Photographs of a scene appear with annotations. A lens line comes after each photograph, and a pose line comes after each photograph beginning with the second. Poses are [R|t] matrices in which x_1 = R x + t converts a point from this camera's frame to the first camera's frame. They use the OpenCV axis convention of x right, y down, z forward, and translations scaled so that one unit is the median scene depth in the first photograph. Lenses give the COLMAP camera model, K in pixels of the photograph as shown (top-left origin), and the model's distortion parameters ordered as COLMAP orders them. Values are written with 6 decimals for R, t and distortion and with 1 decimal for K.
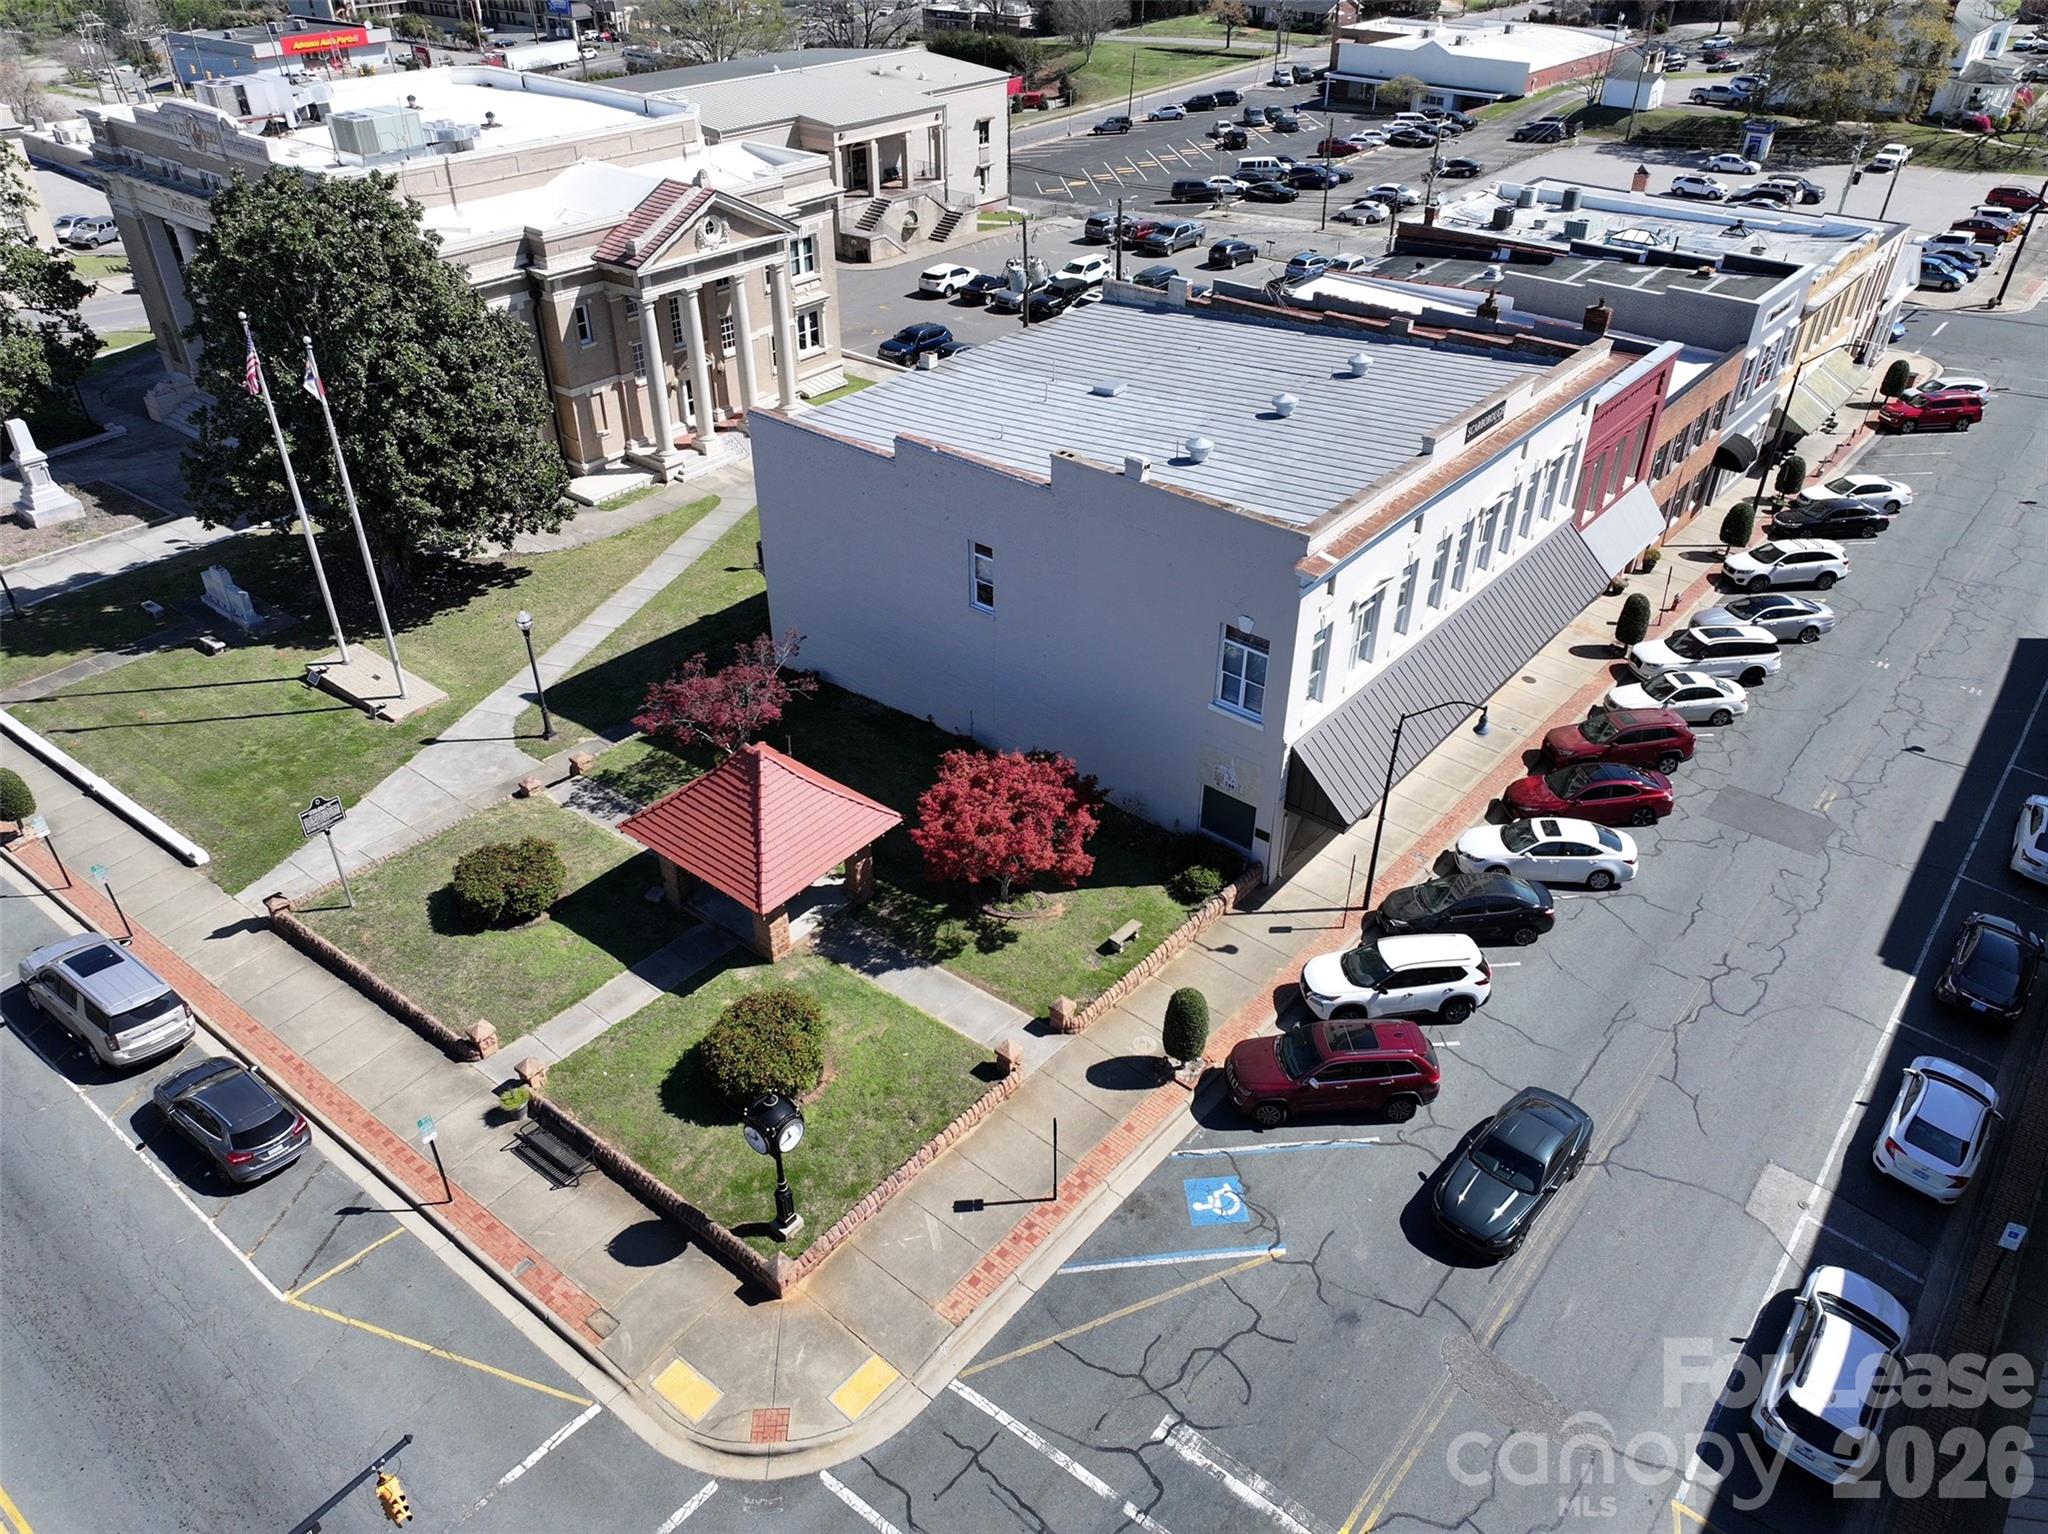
lens RADIAL K [[1426.9, 0, 1035.5], [0, 1426.9, 768.8], [0, 0, 1]] dist [0.003980, 0.003749]
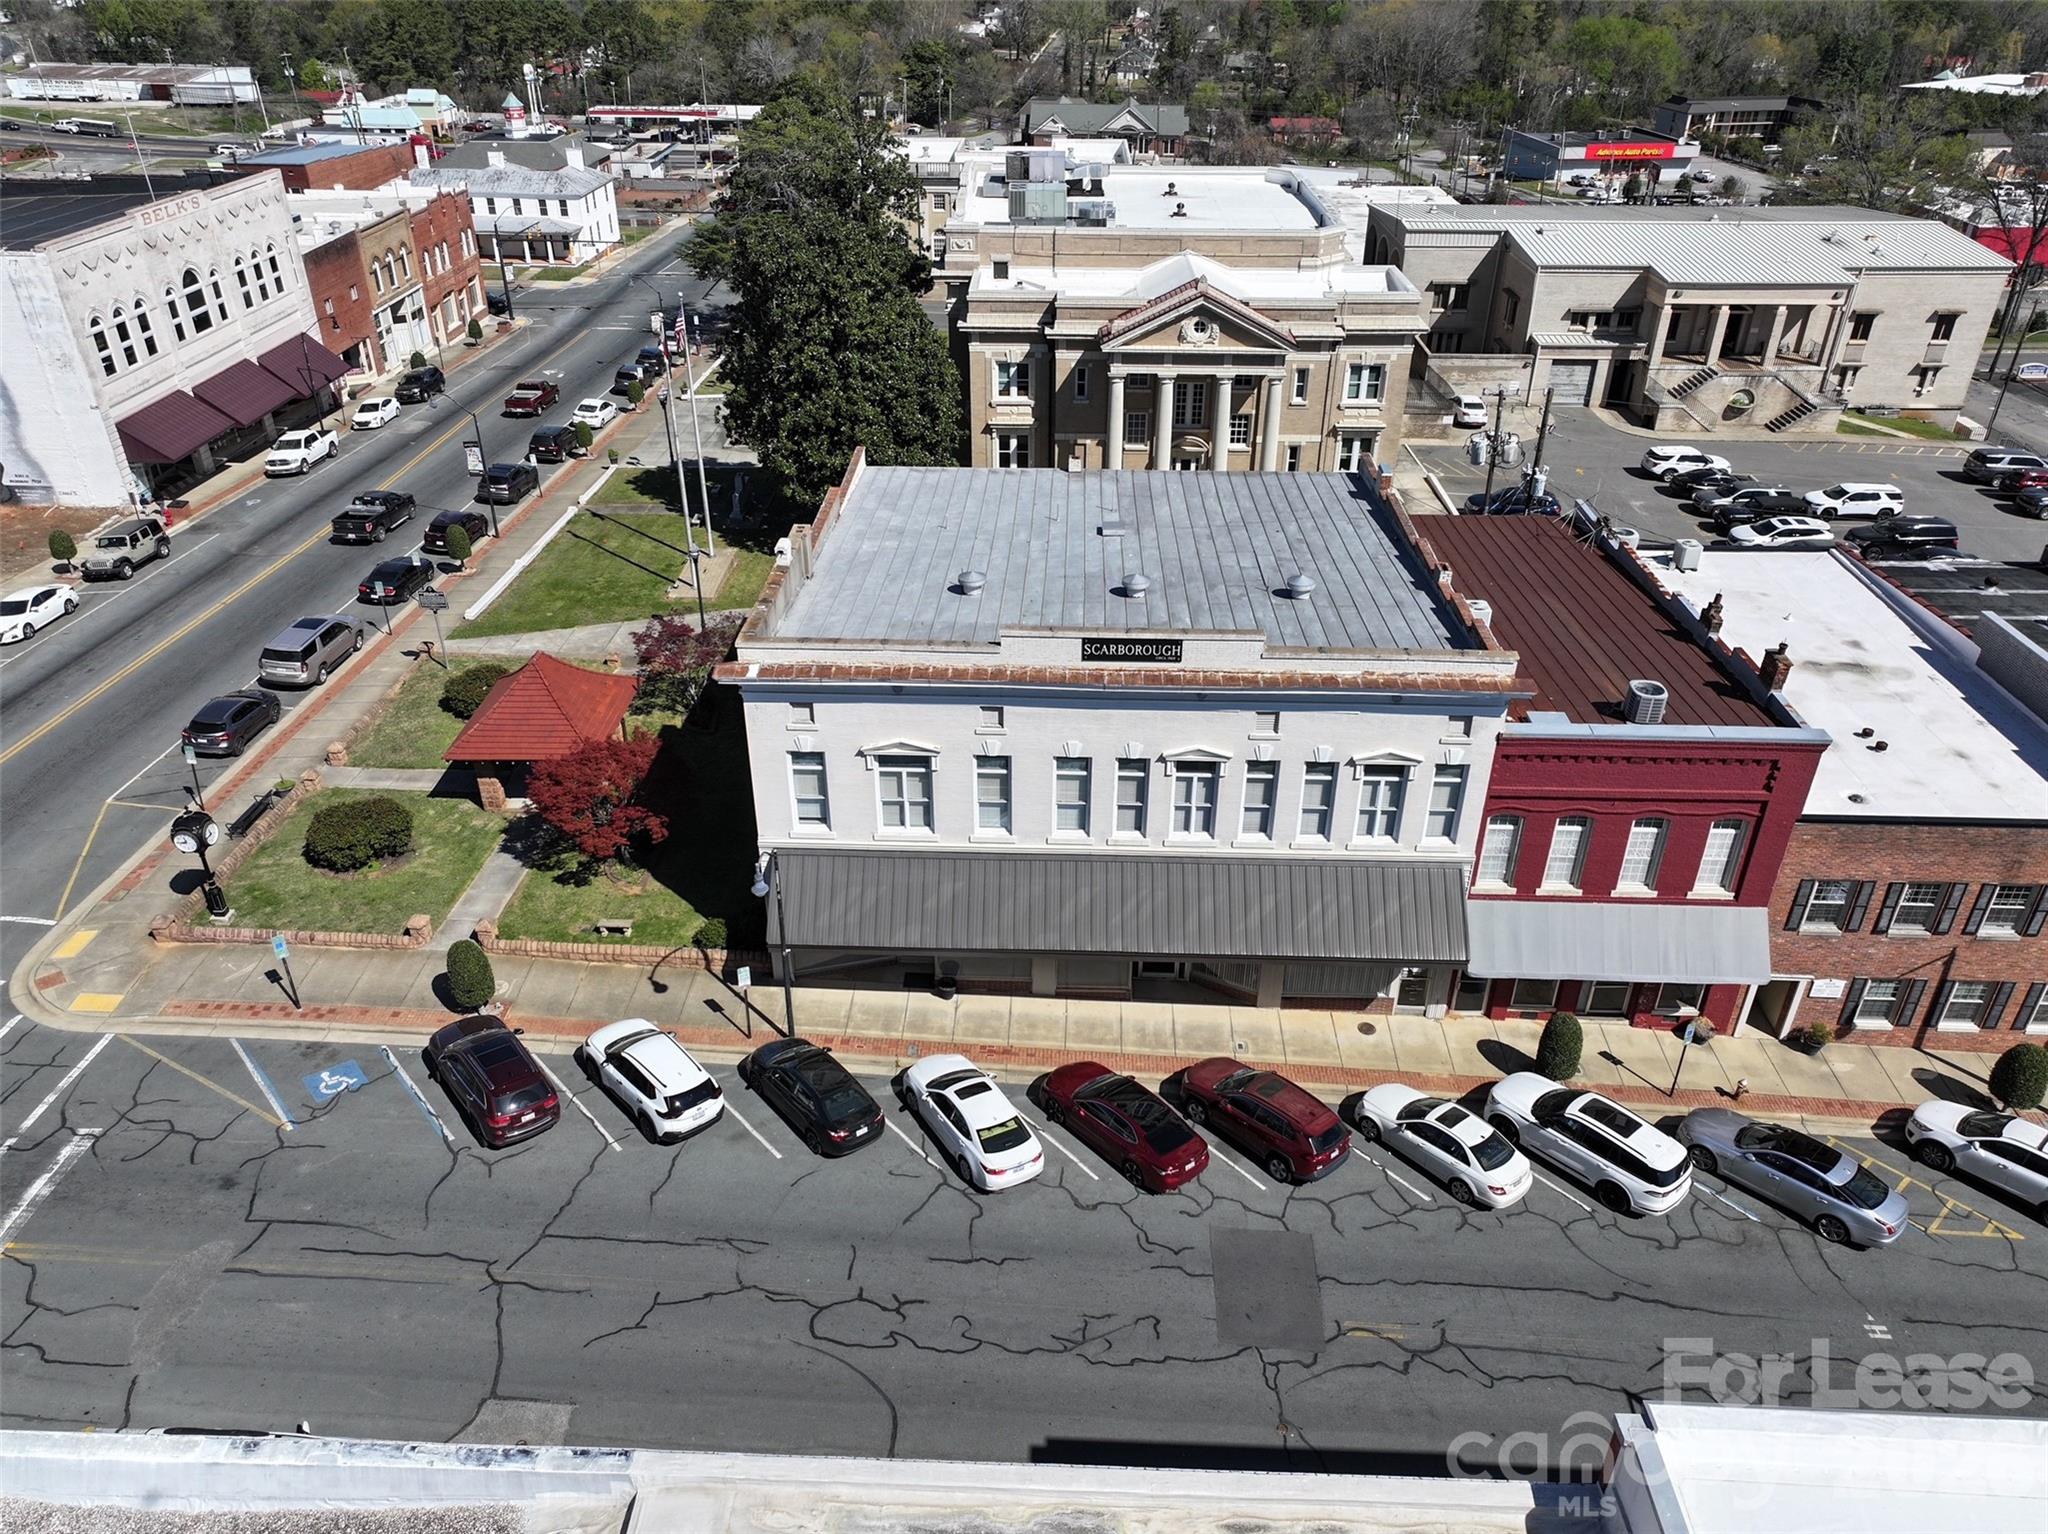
lens RADIAL K [[1426.9, 0, 1035.5], [0, 1426.9, 768.8], [0, 0, 1]] dist [0.003980, 0.003749]
pose [[0.604106, 0.405874, -0.685800, 0.585654], [-0.448303, 0.884580, 0.128617, -0.170475], [0.658847, 0.229748, 0.716335, 0.227053]]
